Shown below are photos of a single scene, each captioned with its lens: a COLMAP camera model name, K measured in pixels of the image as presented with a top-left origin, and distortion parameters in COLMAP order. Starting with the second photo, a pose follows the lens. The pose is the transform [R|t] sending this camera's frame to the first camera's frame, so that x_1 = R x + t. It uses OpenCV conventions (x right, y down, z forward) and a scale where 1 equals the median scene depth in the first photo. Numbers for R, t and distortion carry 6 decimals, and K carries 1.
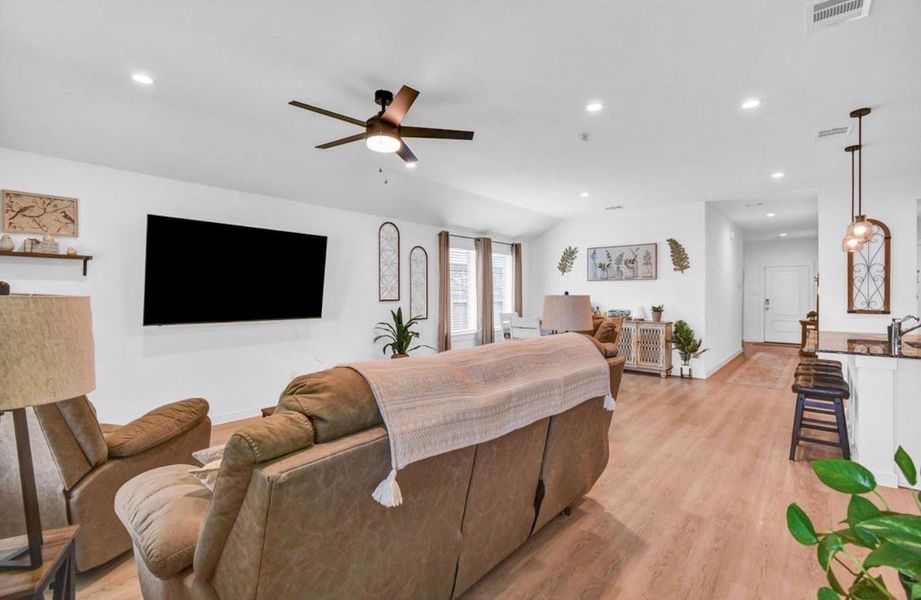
lens RADIAL K [[411.2, 0, 454.1], [0, 411.2, 297.4], [0, 0, 1]] dist [-0.005228, -0.000395]
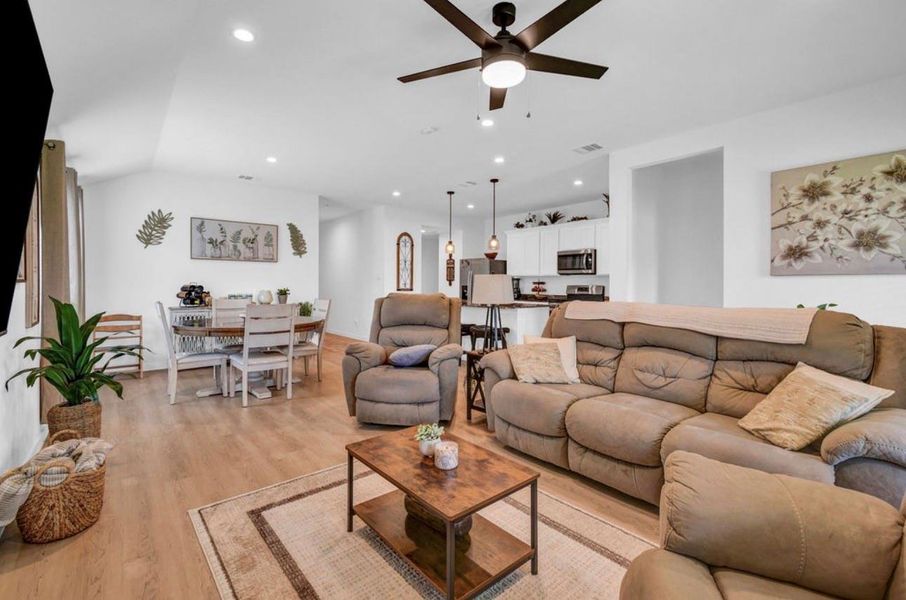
lens RADIAL K [[397.6, 0, 457.9], [0, 397.6, 284.8], [0, 0, 1]] dist [0.000206, 0.000132]
pose [[0.138468, -0.003469, 0.990361, -0.401591], [0.001761, 0.999993, 0.003256, 0.008596], [-0.990365, 0.001293, 0.138473, 0.446821]]
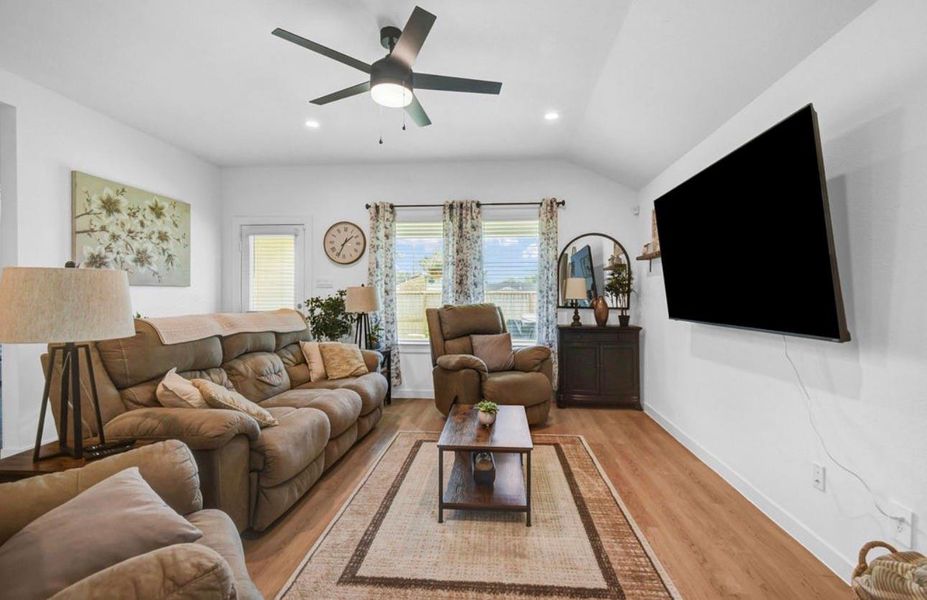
lens RADIAL K [[413.9, 0, 462.7], [0, 413.9, 298.7], [0, 0, 1]] dist [-0.005228, -0.000395]
pose [[-0.803904, 0.001136, -0.594758, 0.101266], [-0.007023, 0.999910, 0.011403, 0.008300], [0.594718, 0.013345, -0.803824, 0.792607]]
